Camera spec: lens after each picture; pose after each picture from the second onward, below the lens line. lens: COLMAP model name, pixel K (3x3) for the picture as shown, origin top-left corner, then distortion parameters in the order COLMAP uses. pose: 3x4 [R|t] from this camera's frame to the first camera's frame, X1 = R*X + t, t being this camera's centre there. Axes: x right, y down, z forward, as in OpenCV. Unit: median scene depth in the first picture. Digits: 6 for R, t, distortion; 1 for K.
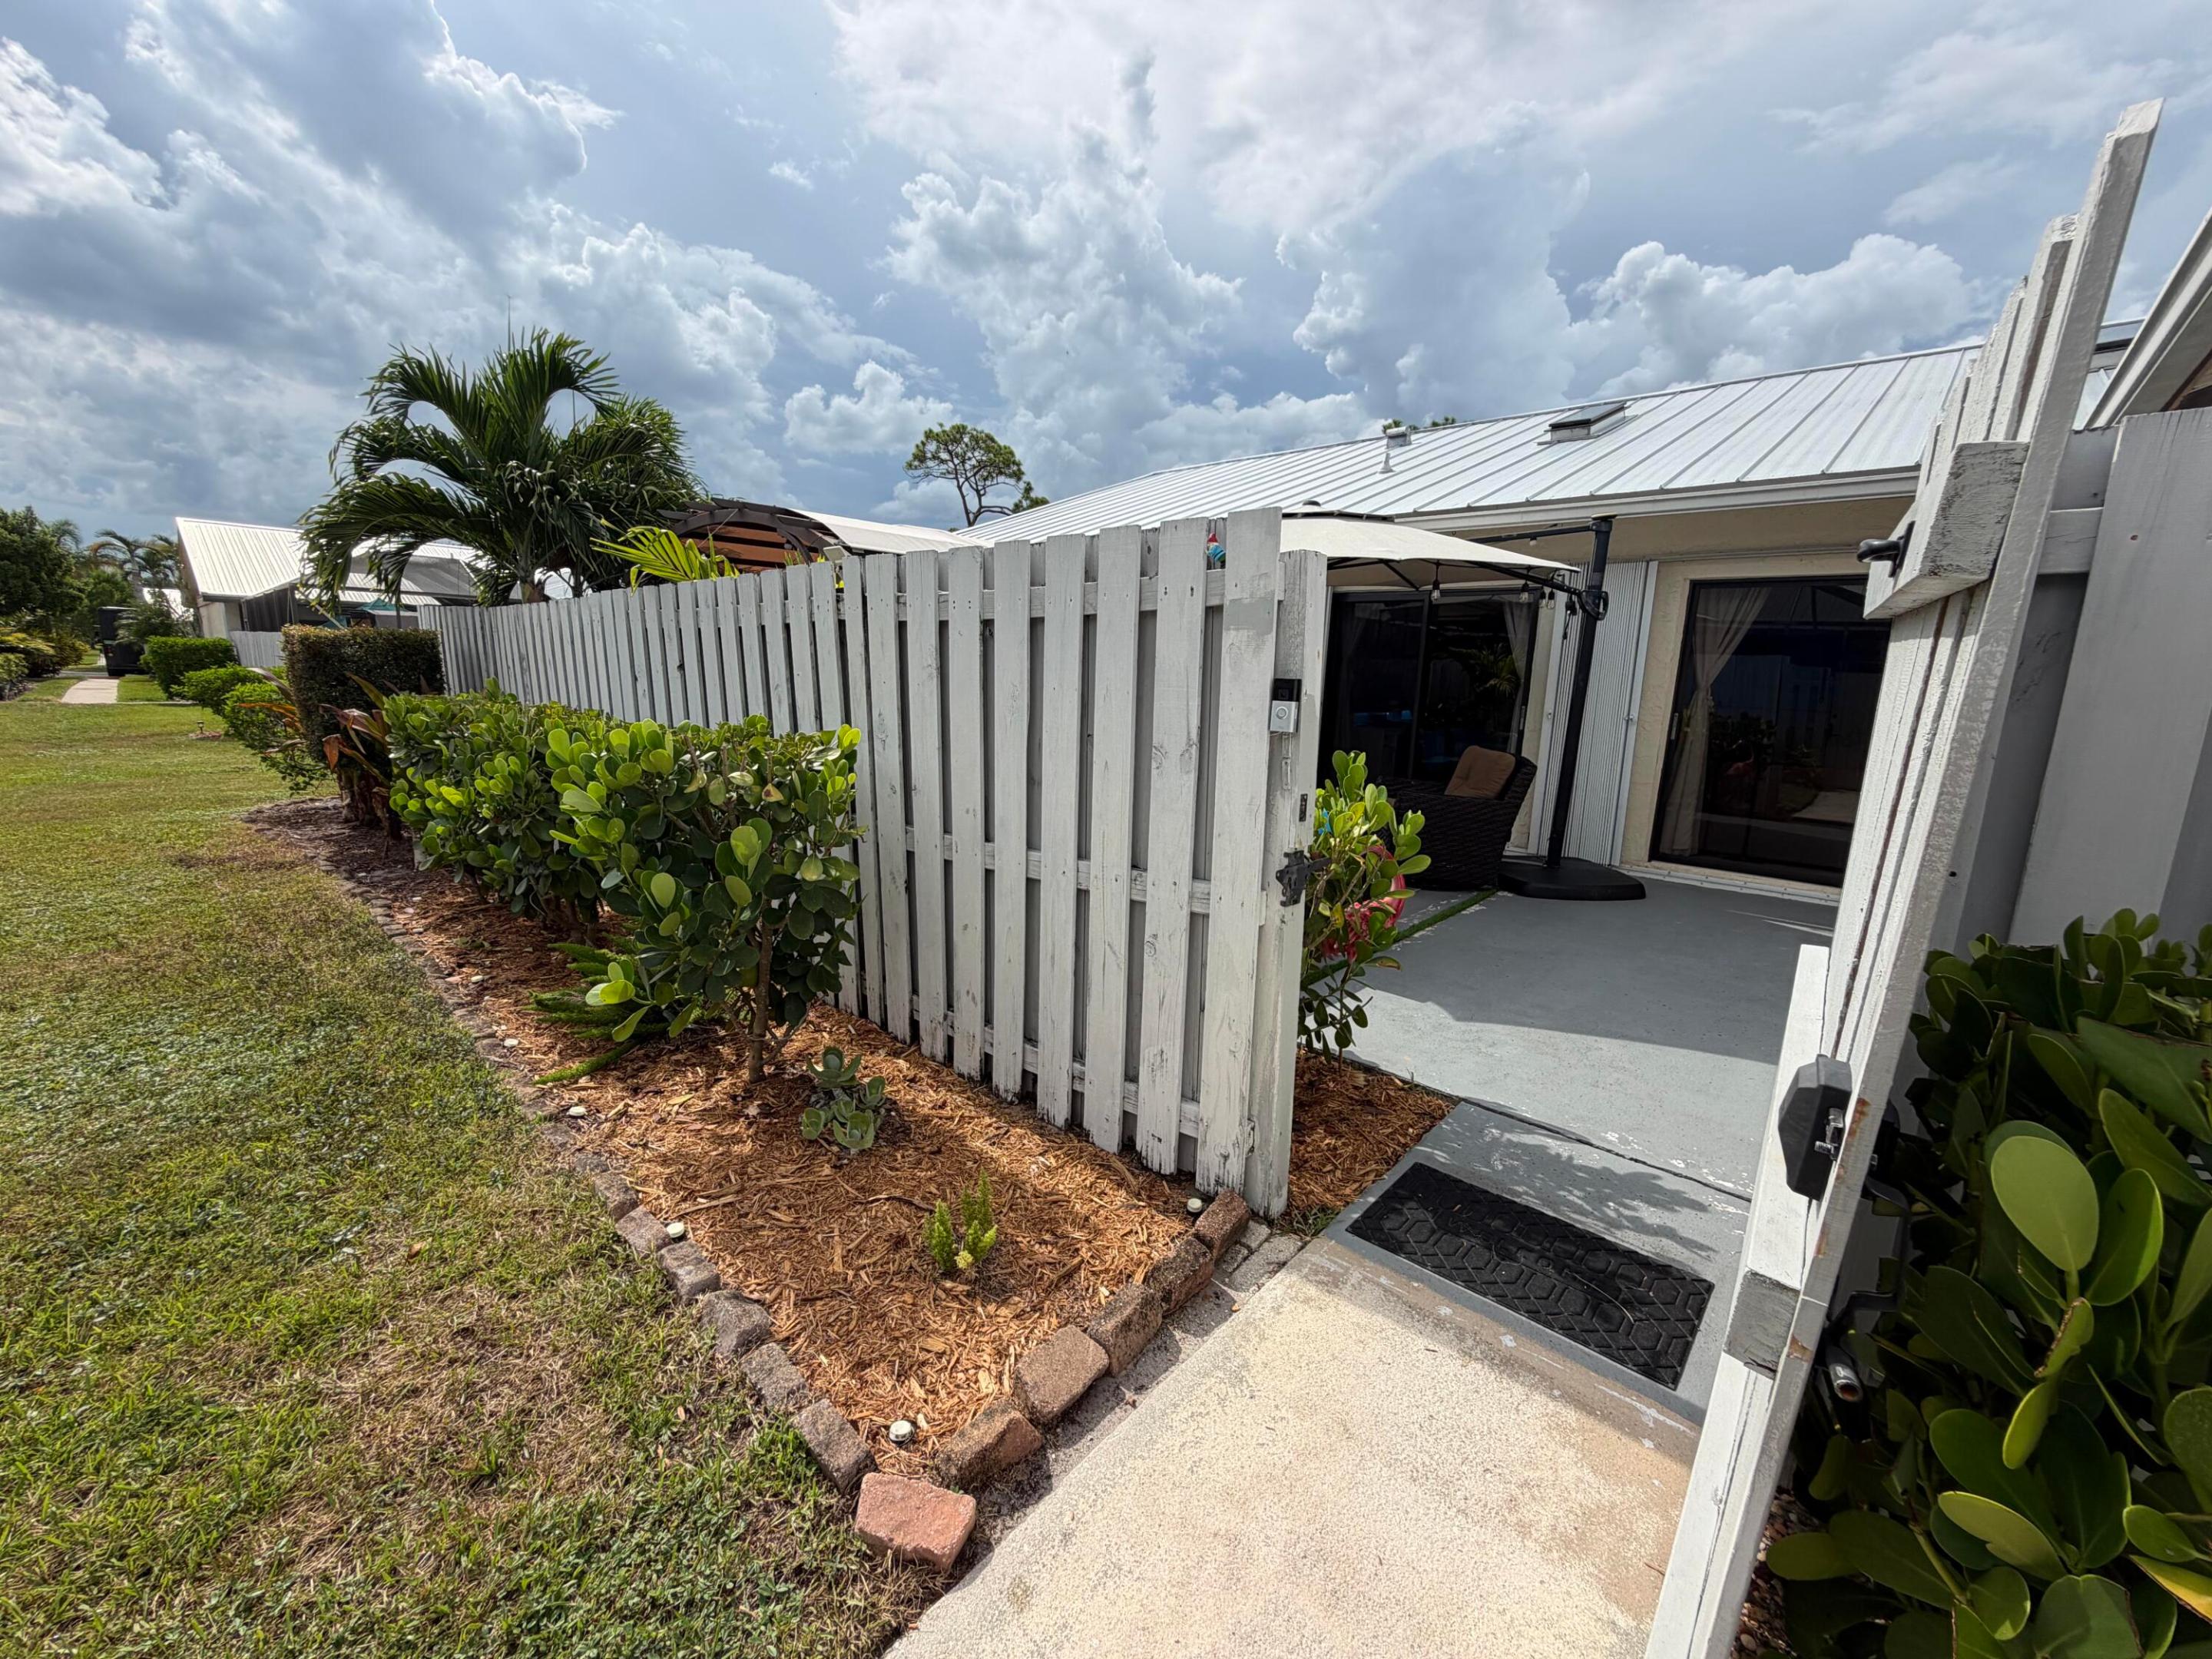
lens RADIAL K [[879.5, 0, 1106.9], [0, 879.5, 836.4], [0, 0, 1]] dist [0.001986, -0.000238]
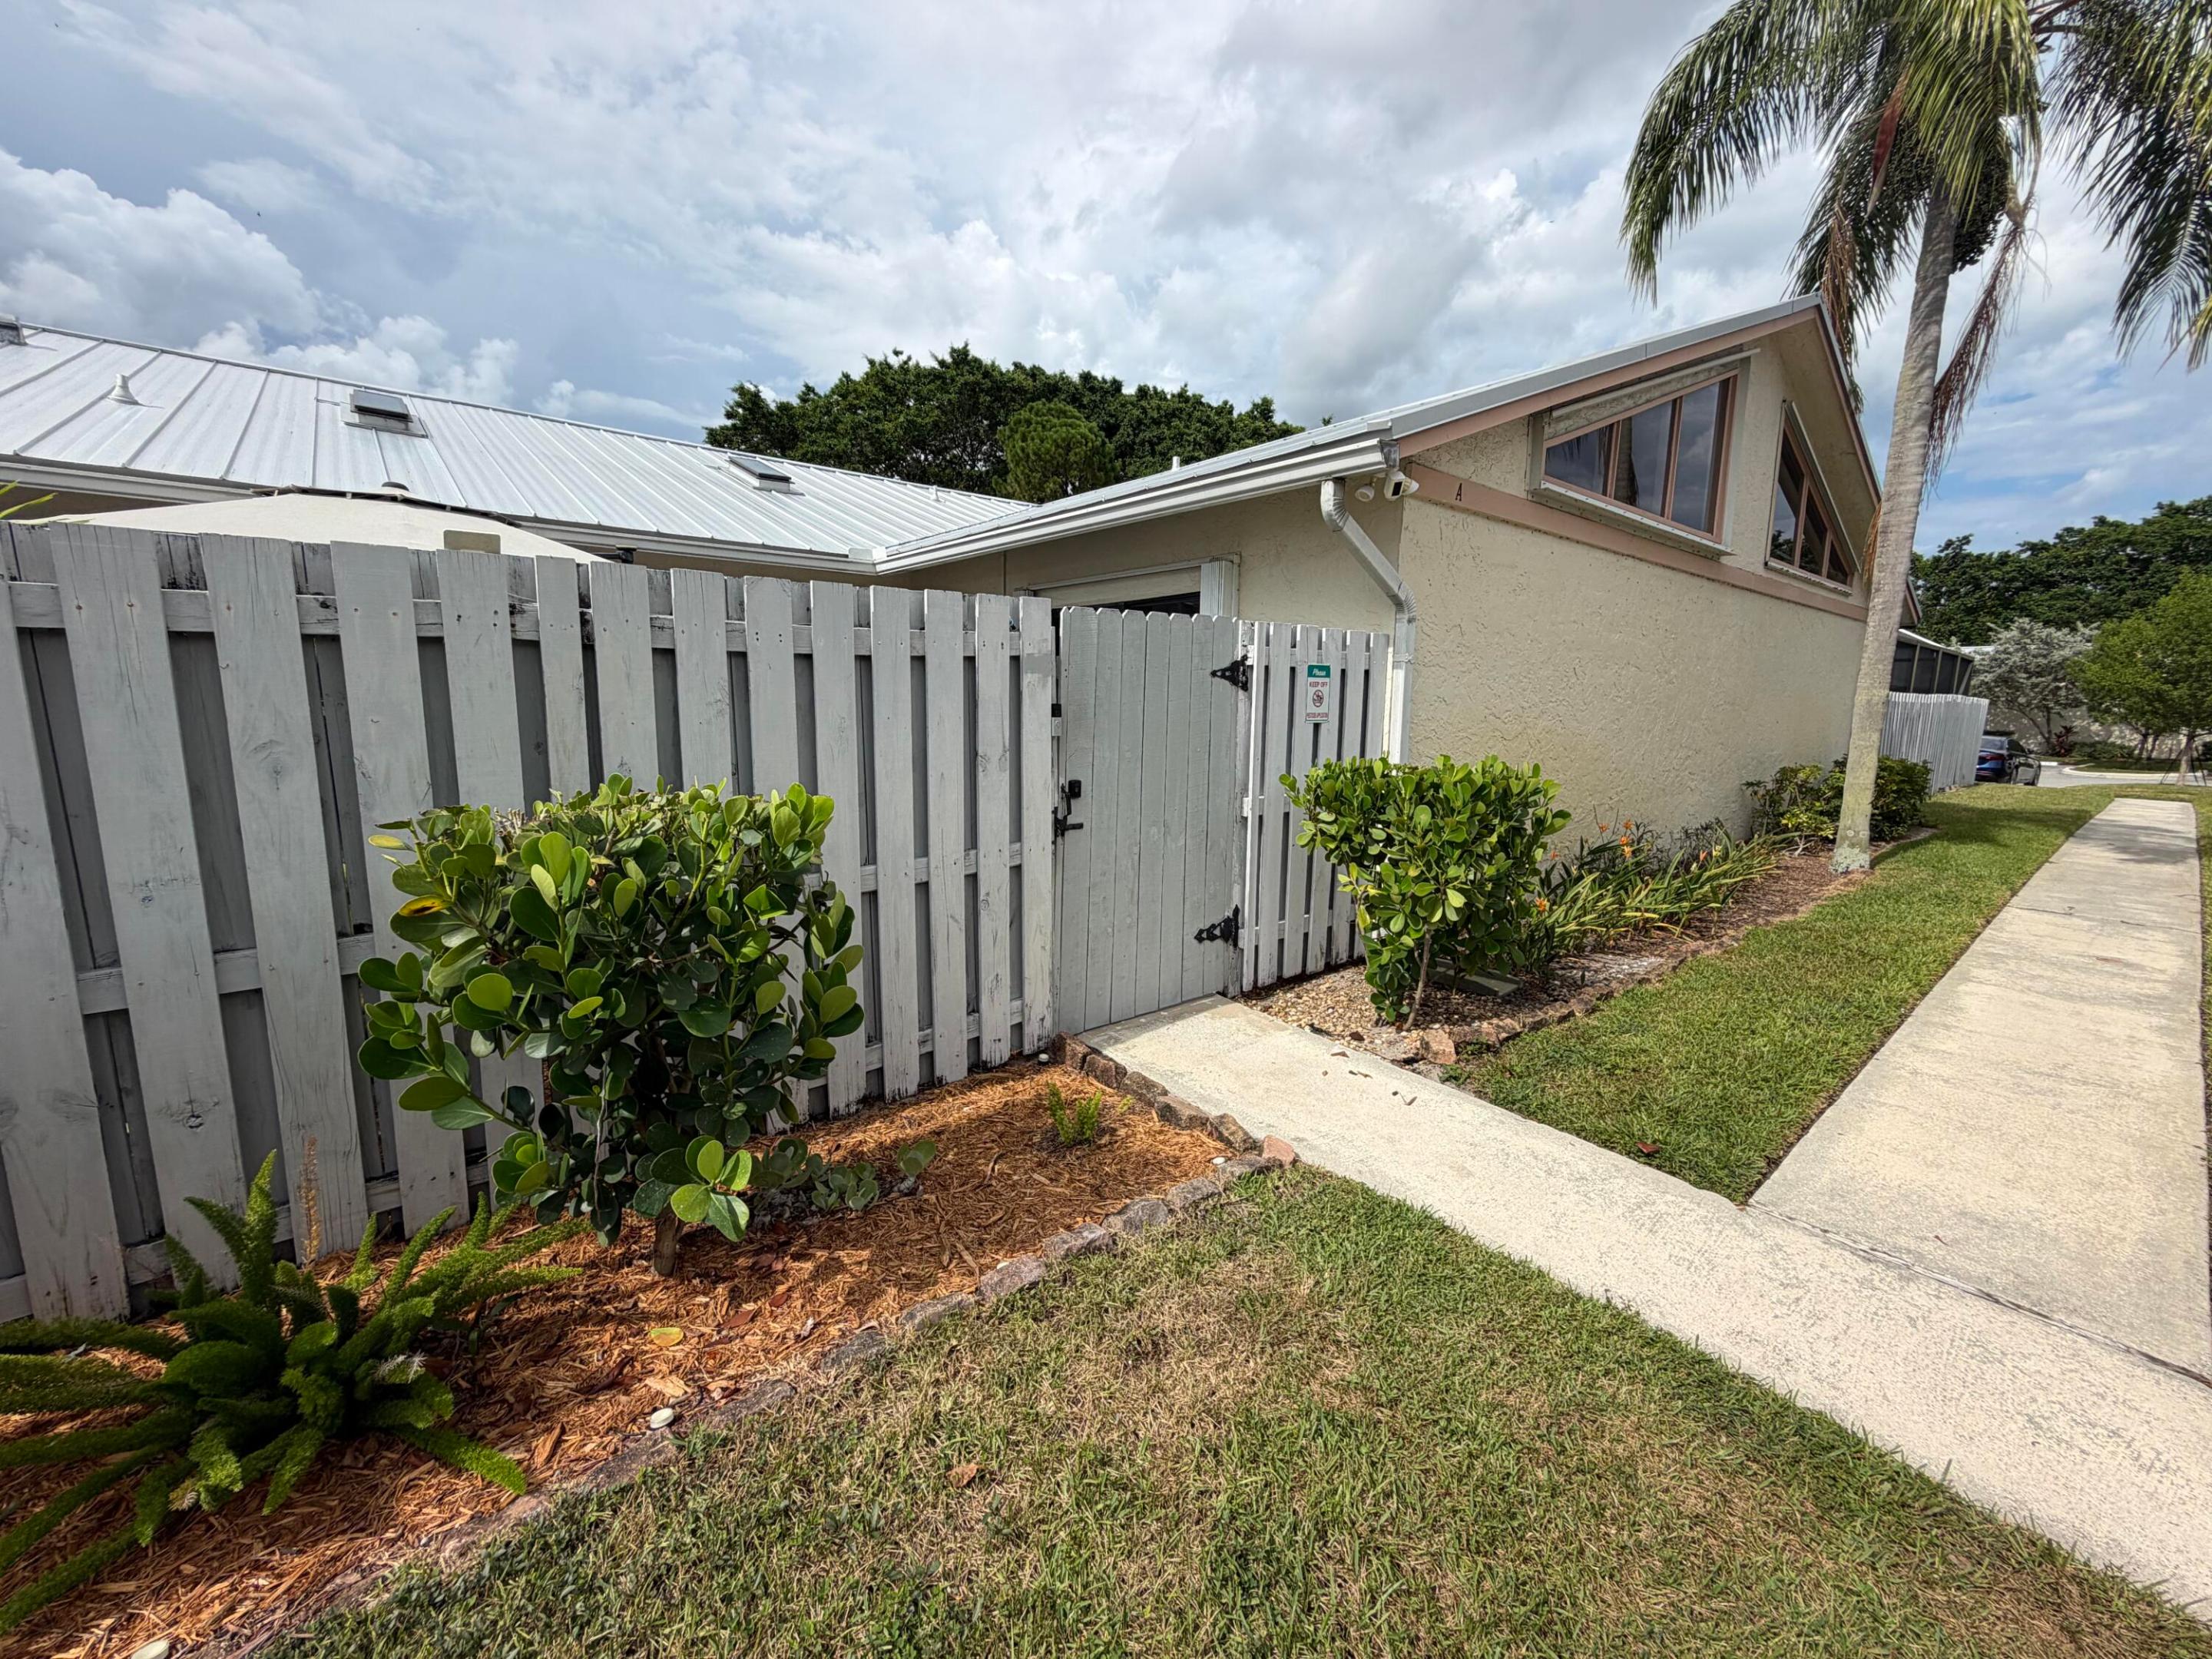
lens RADIAL K [[879.5, 0, 1108.0], [0, 879.5, 822.1], [0, 0, 1]] dist [0.001986, -0.000238]
pose [[0.144226, -0.172360, 0.974418, -1.168455], [0.178342, 0.973117, 0.145733, -0.152029], [-0.973341, 0.152762, 0.171088, 0.539521]]
